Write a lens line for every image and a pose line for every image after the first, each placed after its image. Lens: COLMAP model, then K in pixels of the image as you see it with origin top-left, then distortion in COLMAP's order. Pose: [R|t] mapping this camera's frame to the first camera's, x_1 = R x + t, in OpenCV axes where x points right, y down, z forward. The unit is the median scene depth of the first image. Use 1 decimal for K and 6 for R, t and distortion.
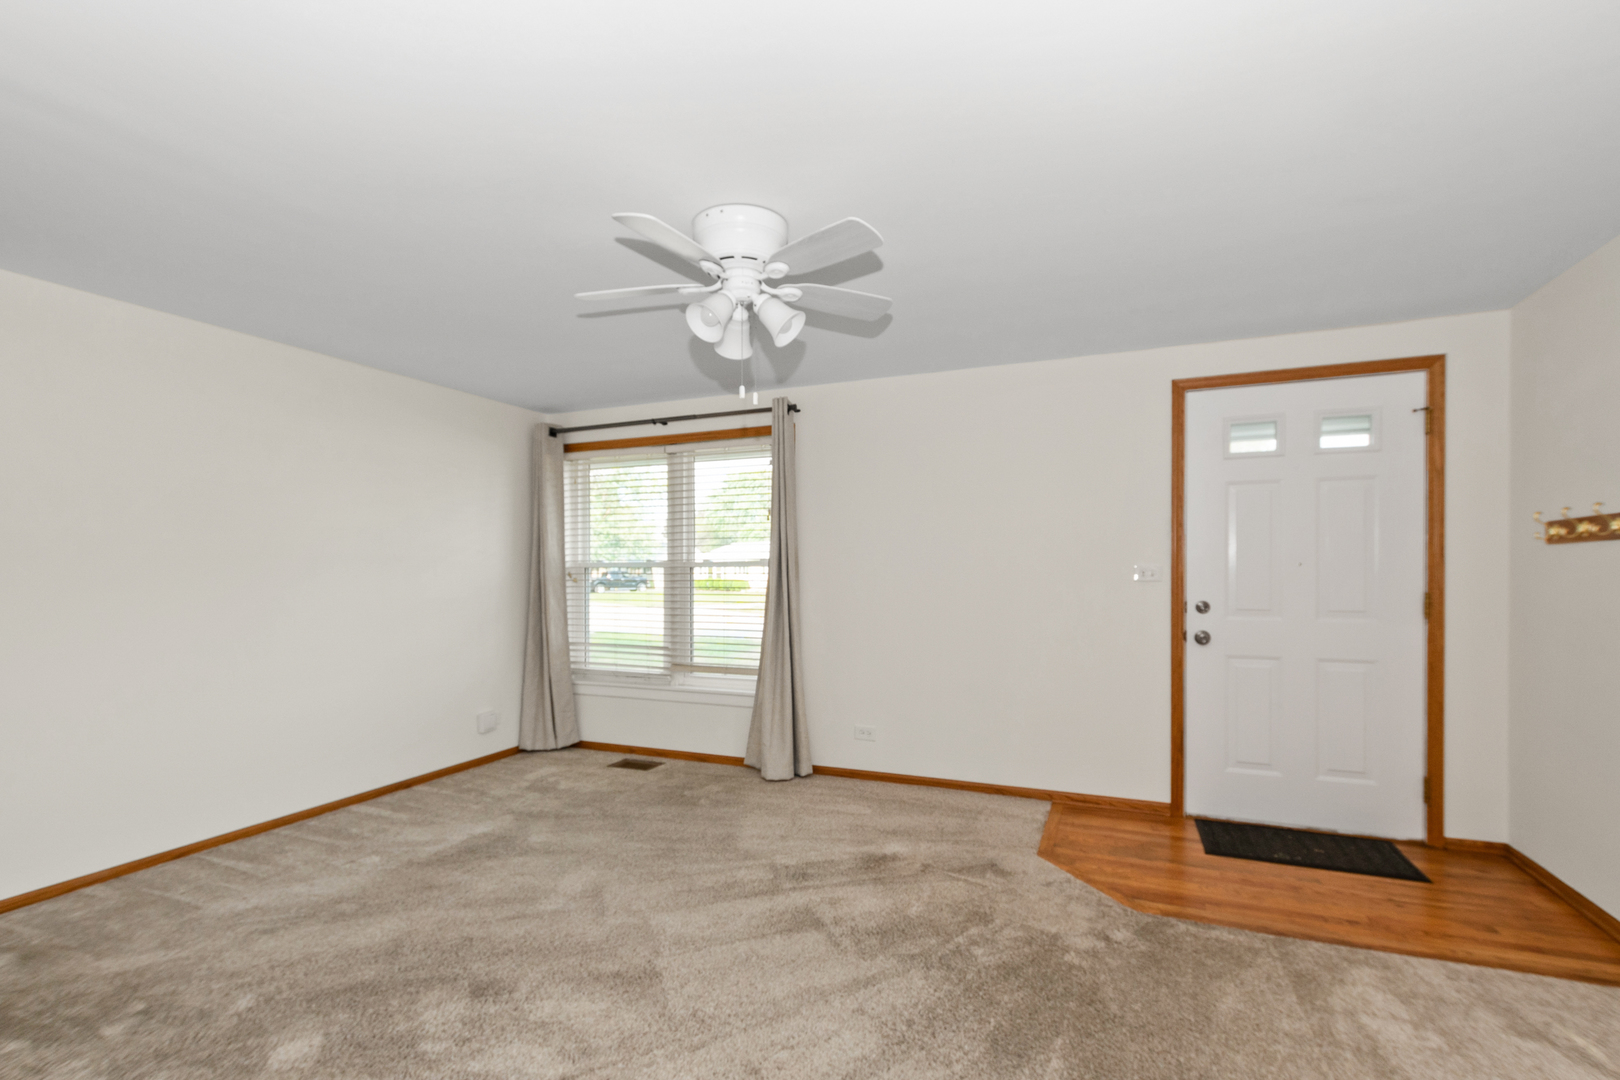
lens RADIAL K [[700.9, 0, 835.9], [0, 700.9, 575.9], [0, 0, 1]] dist [0.006921, -0.003277]
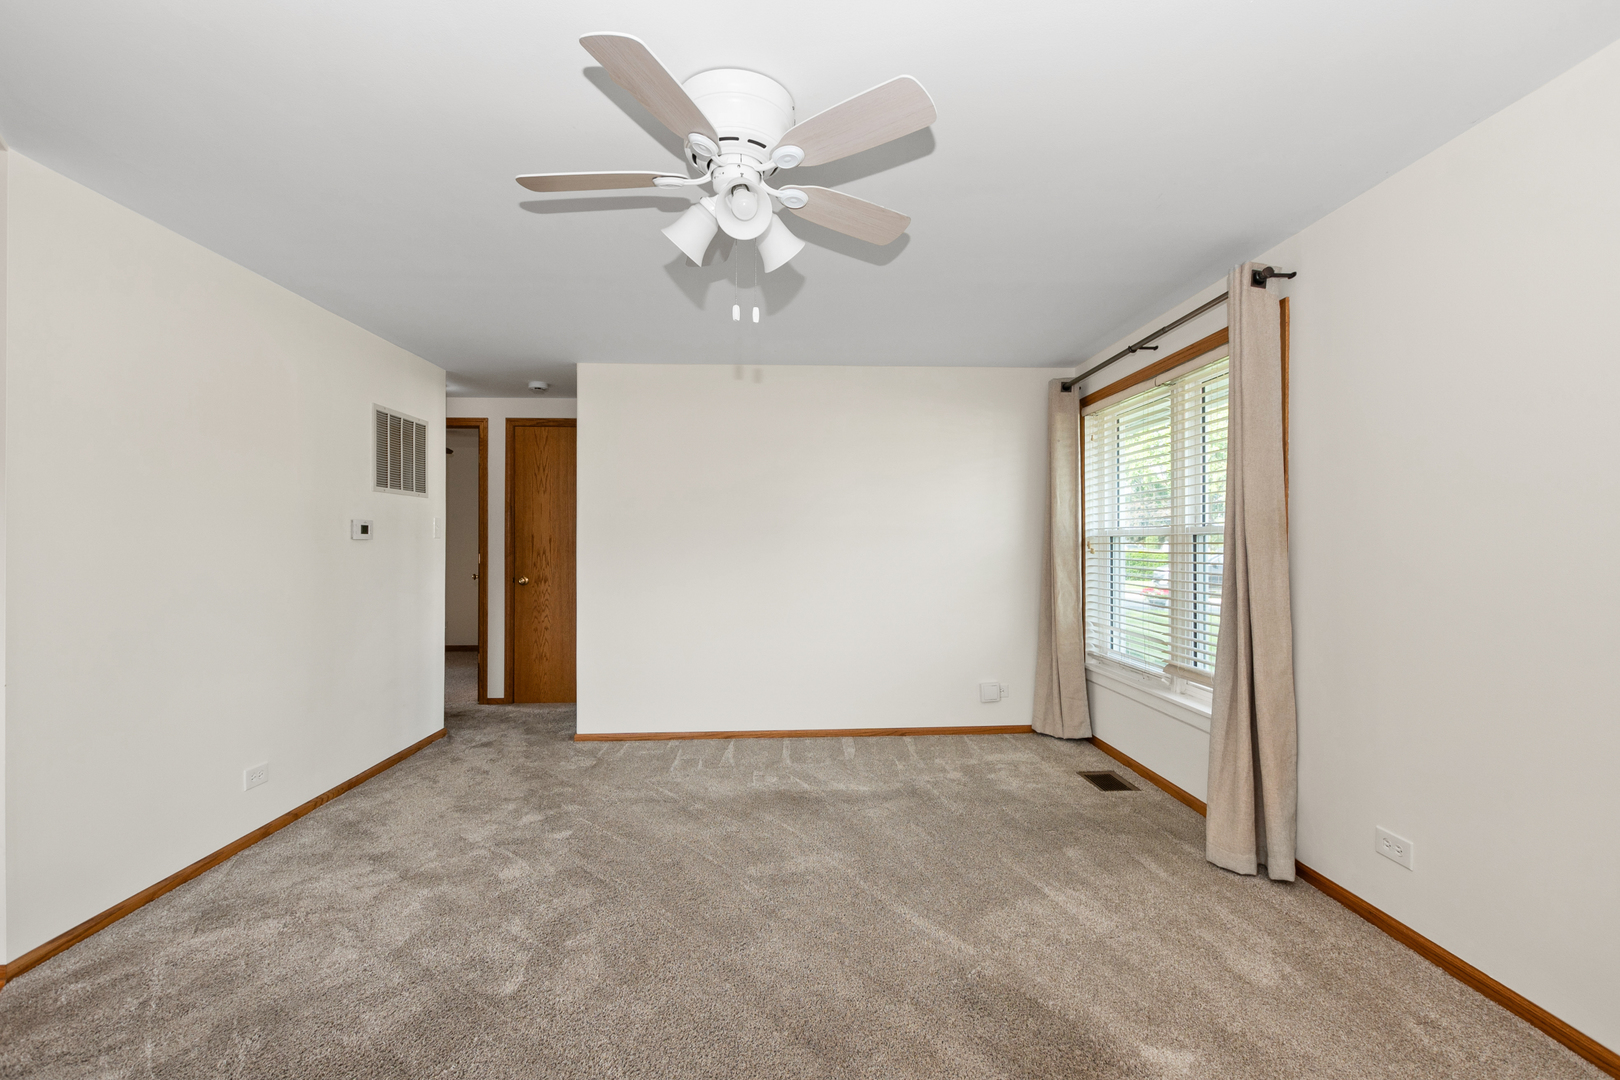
lens RADIAL K [[700.9, 0, 810.5], [0, 700.9, 538.3], [0, 0, 1]] dist [0.006921, -0.003277]
pose [[0.430459, -0.008697, -0.902568, 0.323565], [-0.001844, 0.999943, -0.010515, 0.000623], [0.902608, 0.006191, 0.430418, 0.376971]]
